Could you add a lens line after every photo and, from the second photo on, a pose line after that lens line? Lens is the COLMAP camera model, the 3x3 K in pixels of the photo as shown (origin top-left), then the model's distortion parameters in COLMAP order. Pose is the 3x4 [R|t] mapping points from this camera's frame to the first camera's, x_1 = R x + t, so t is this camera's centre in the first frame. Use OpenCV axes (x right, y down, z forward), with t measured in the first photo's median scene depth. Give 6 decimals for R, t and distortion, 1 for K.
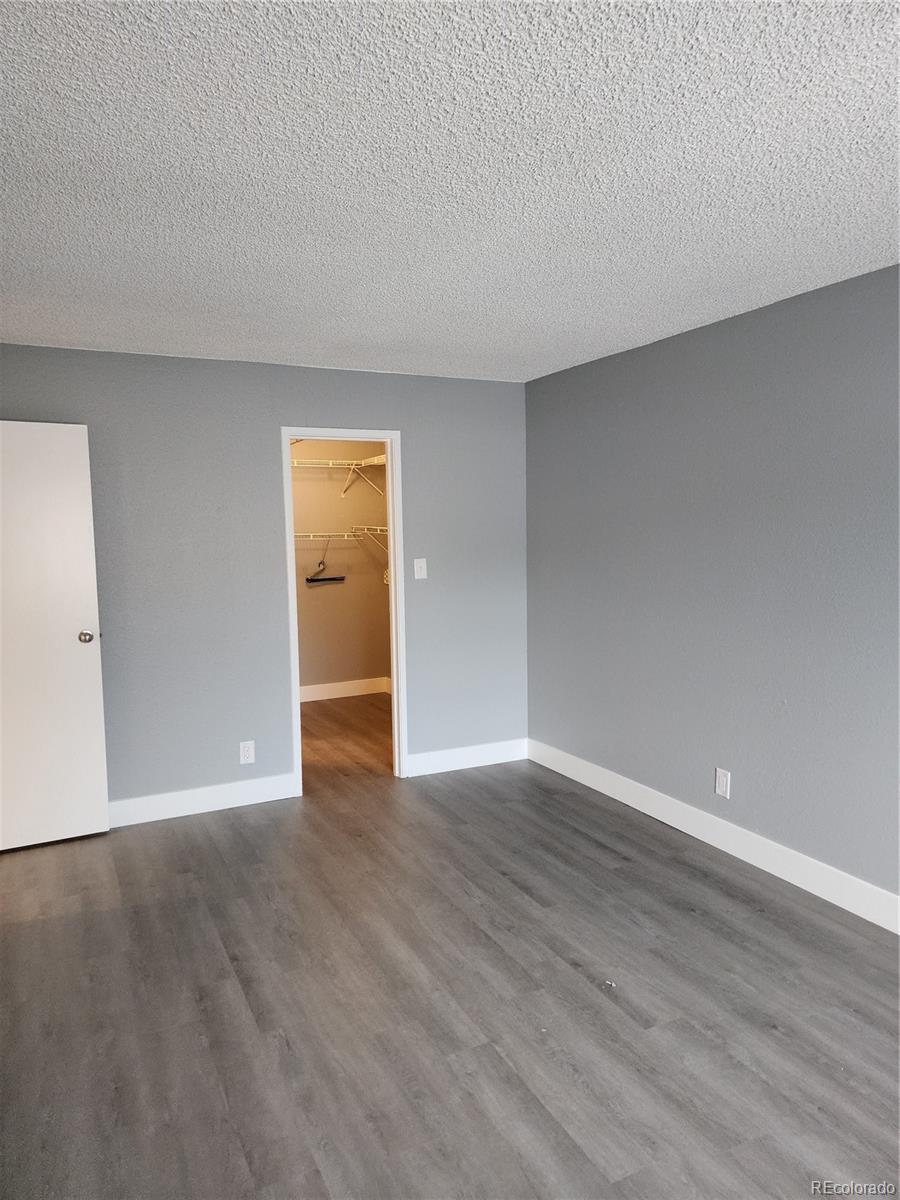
lens RADIAL K [[797.0, 0, 450.0], [0, 797.0, 600.0], [0, 0, 1]] dist [0.166763, -0.185991]
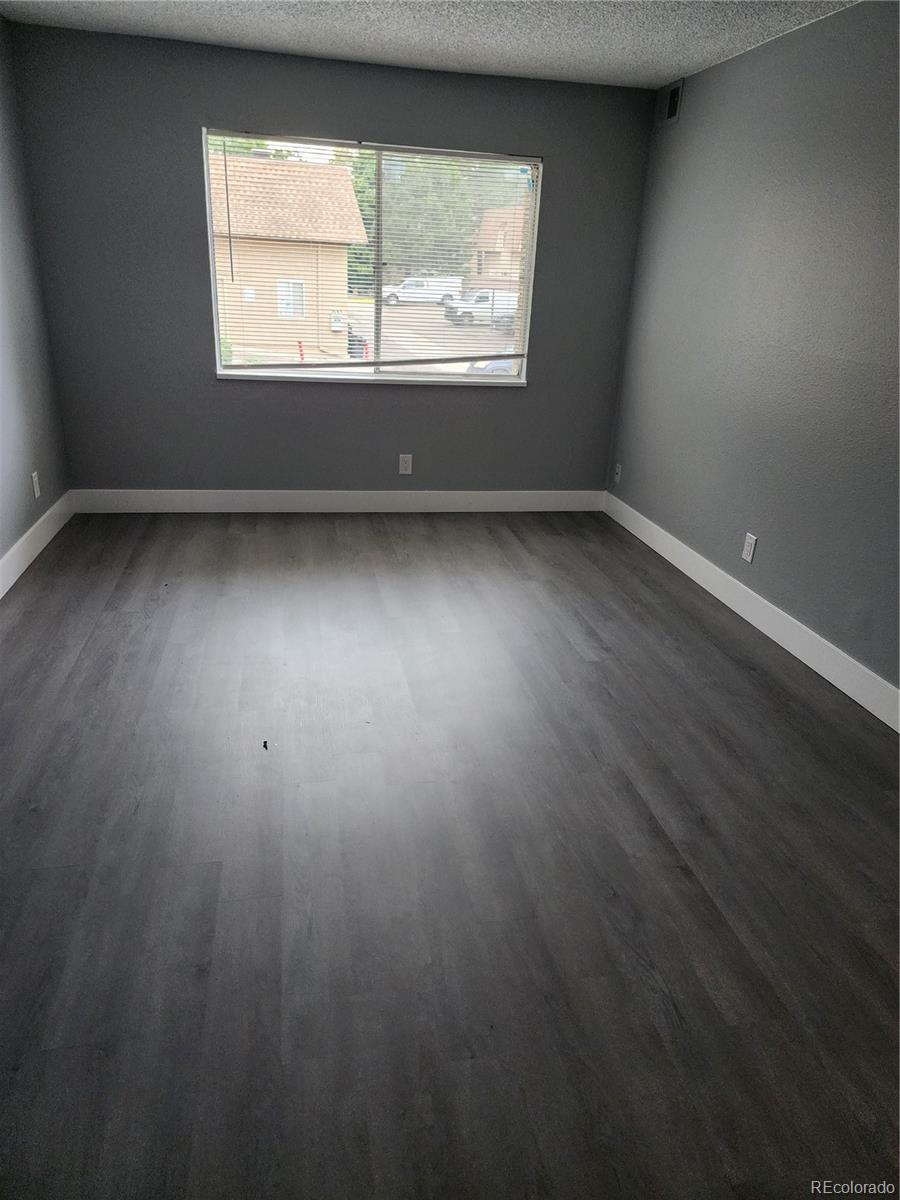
lens RADIAL K [[797.0, 0, 450.0], [0, 797.0, 600.0], [0, 0, 1]] dist [0.166763, -0.185991]
pose [[-0.960472, -0.133716, 0.244157, -0.211150], [-0.008818, 0.891253, 0.453421, -0.110239], [-0.278236, 0.433346, -0.857203, 1.617159]]
